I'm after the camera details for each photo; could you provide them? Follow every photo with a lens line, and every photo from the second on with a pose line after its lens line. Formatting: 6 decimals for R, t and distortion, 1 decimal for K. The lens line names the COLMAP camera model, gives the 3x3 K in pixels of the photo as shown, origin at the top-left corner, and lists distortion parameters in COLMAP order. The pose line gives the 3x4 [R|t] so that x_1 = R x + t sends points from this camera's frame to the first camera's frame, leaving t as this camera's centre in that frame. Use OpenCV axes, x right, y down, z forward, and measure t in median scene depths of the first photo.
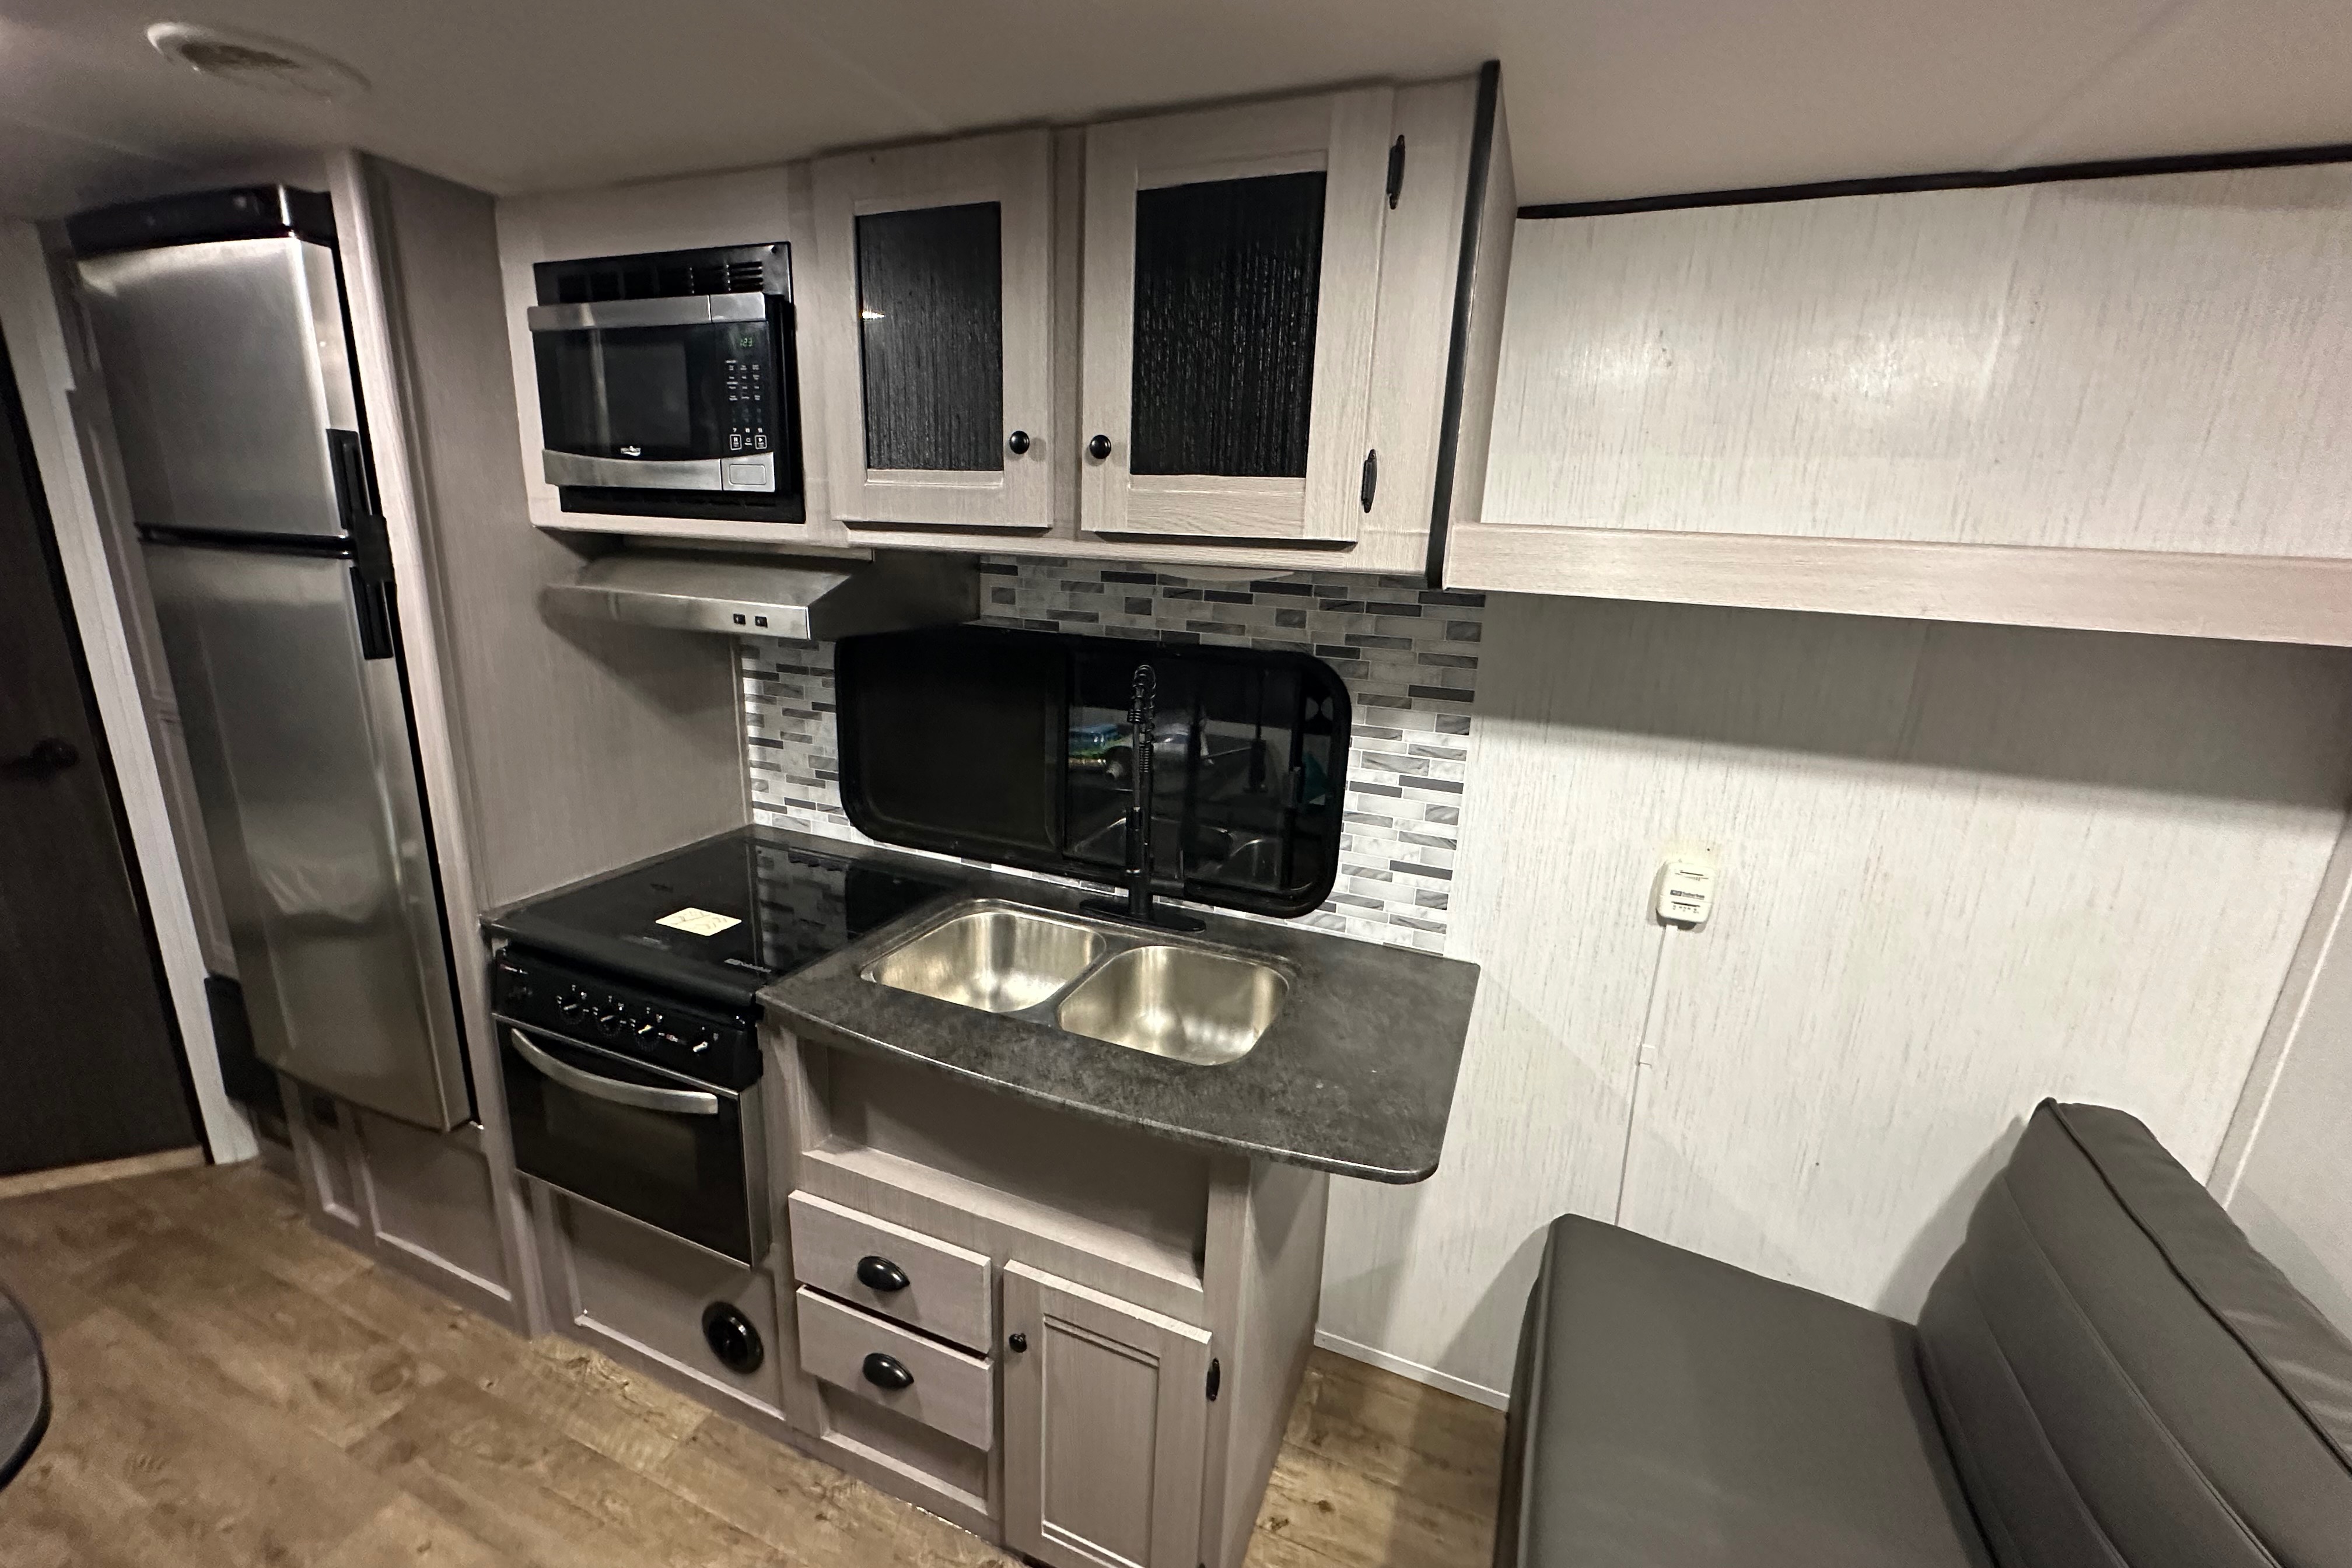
lens RADIAL K [[937.9, 0, 1175.4], [0, 937.9, 782.8], [0, 0, 1]] dist [-0.003575, 0.000551]
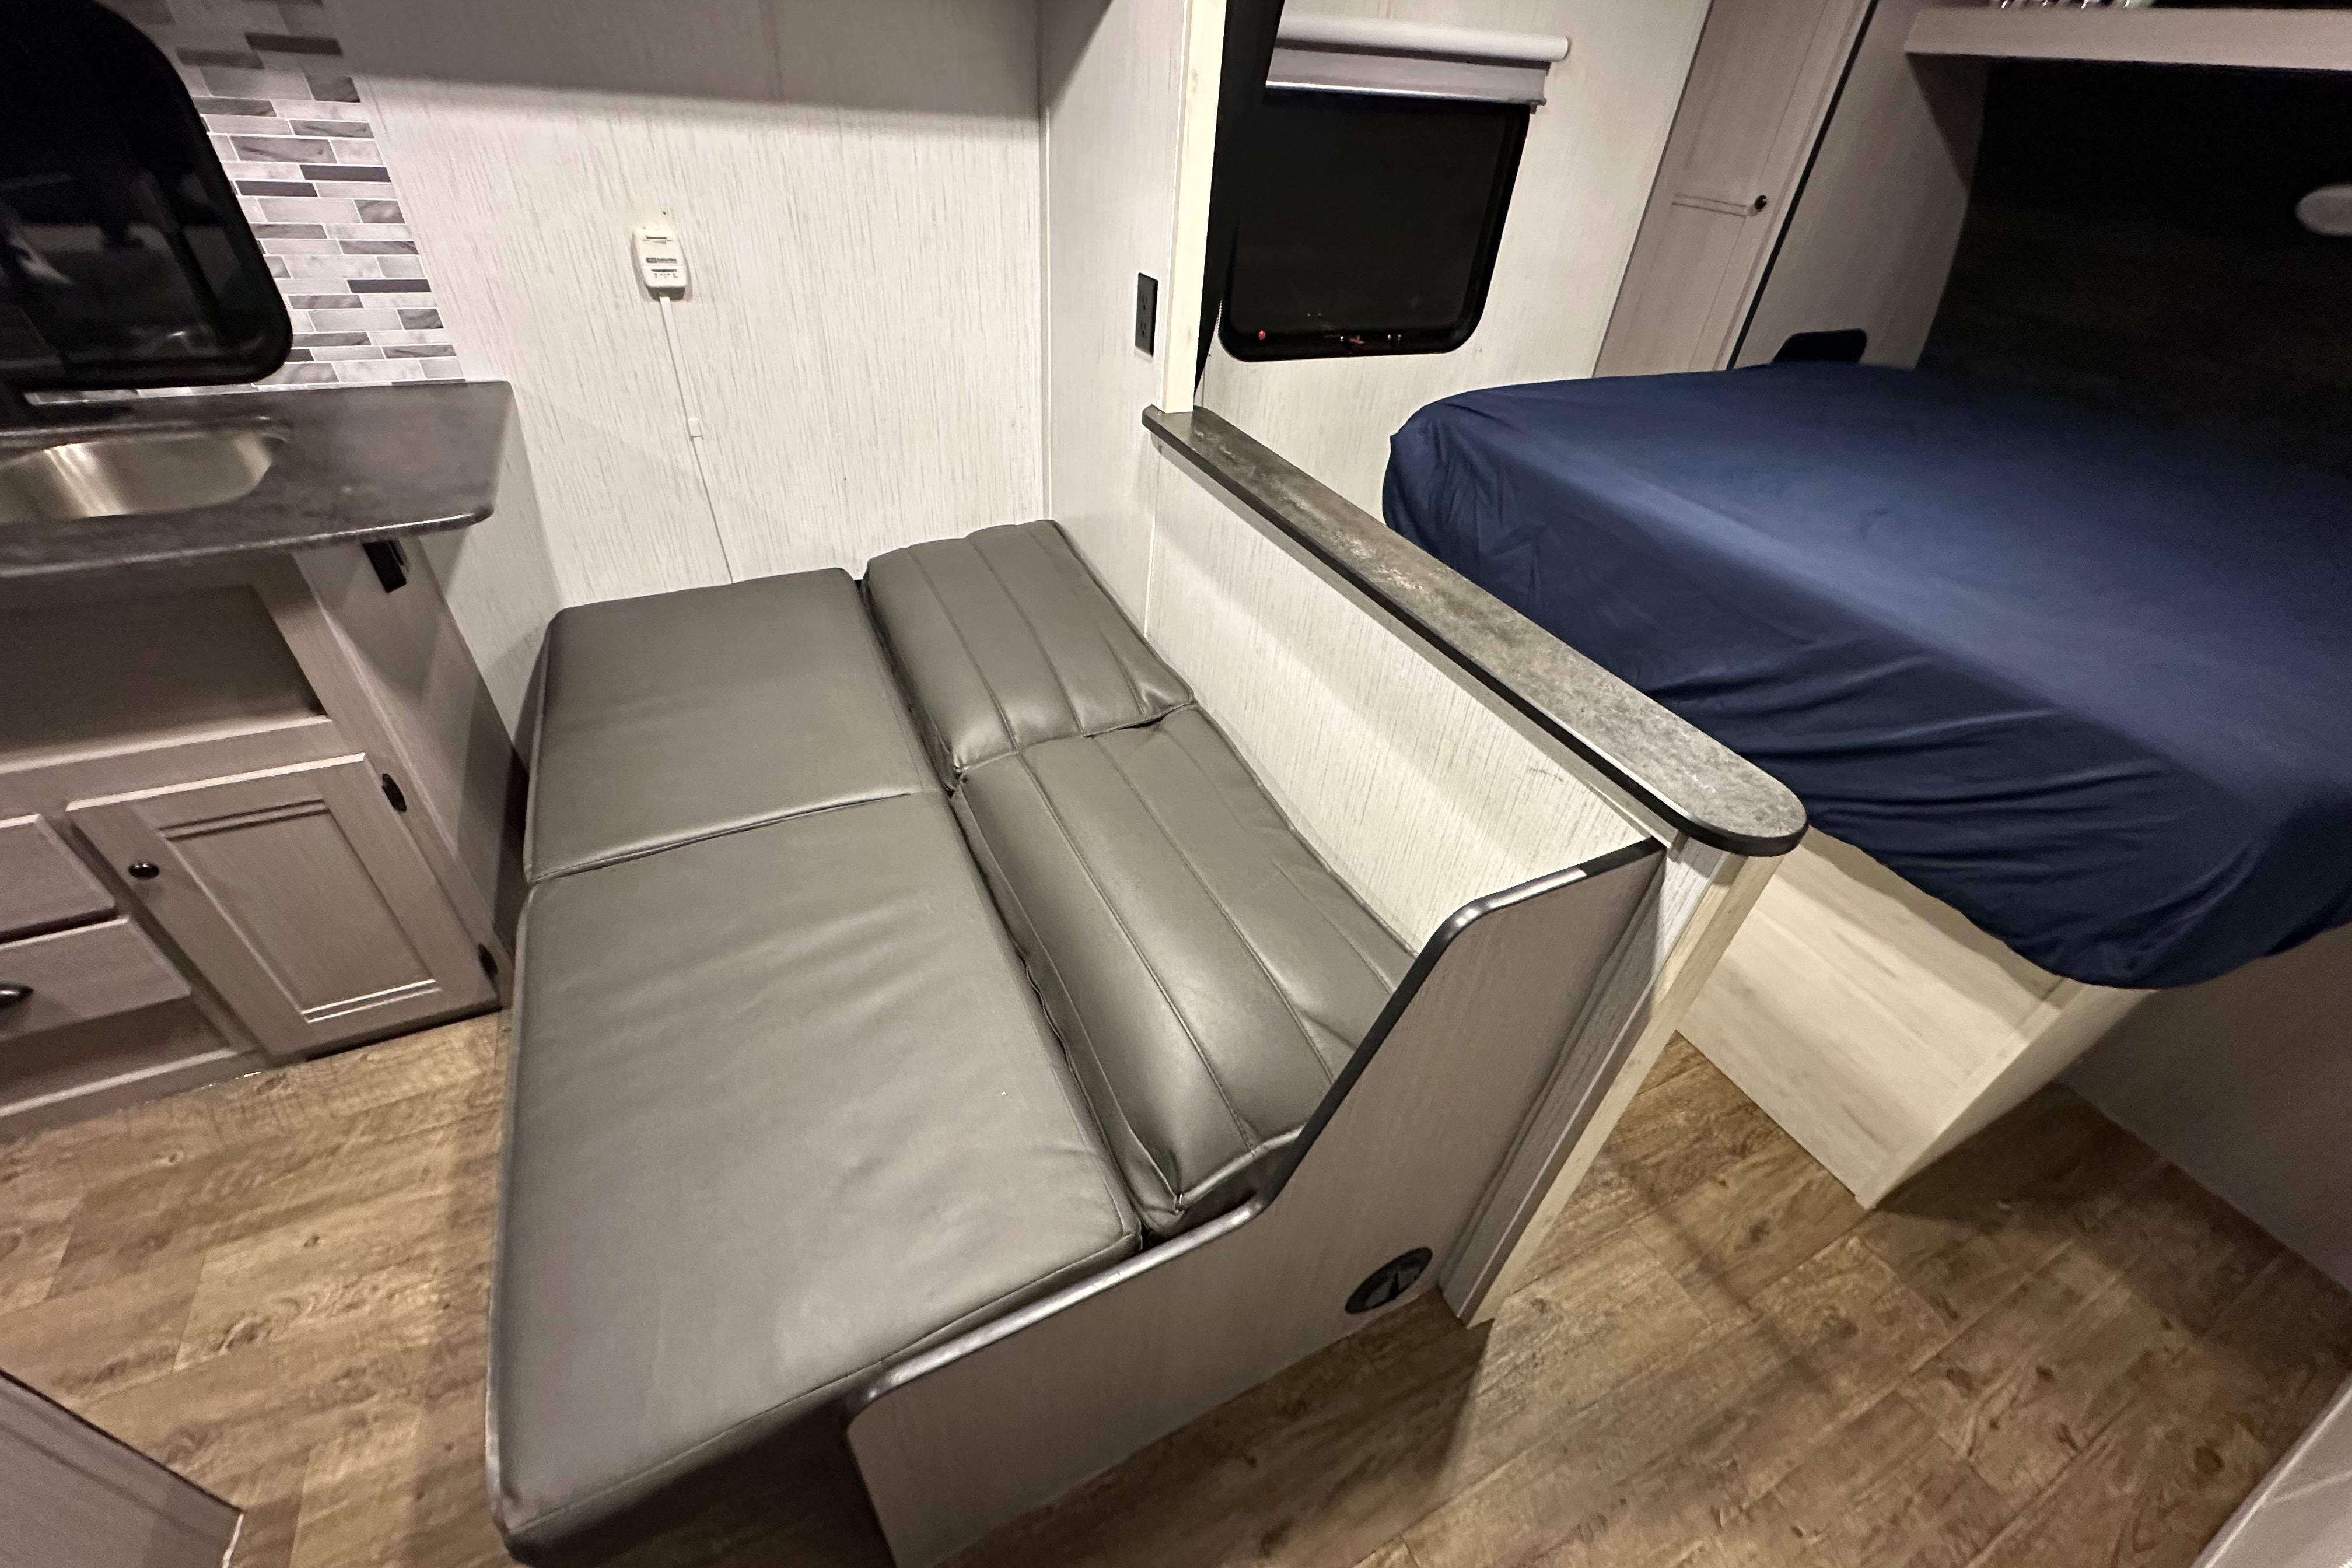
lens RADIAL K [[937.9, 0, 1176.6], [0, 937.9, 779.6], [0, 0, 1]] dist [-0.003575, 0.000551]
pose [[0.660038, -0.455251, 0.597576, -0.001616], [0.145989, 0.858026, 0.492422, 0.176087], [-0.736911, -0.237778, 0.632791, -0.292532]]
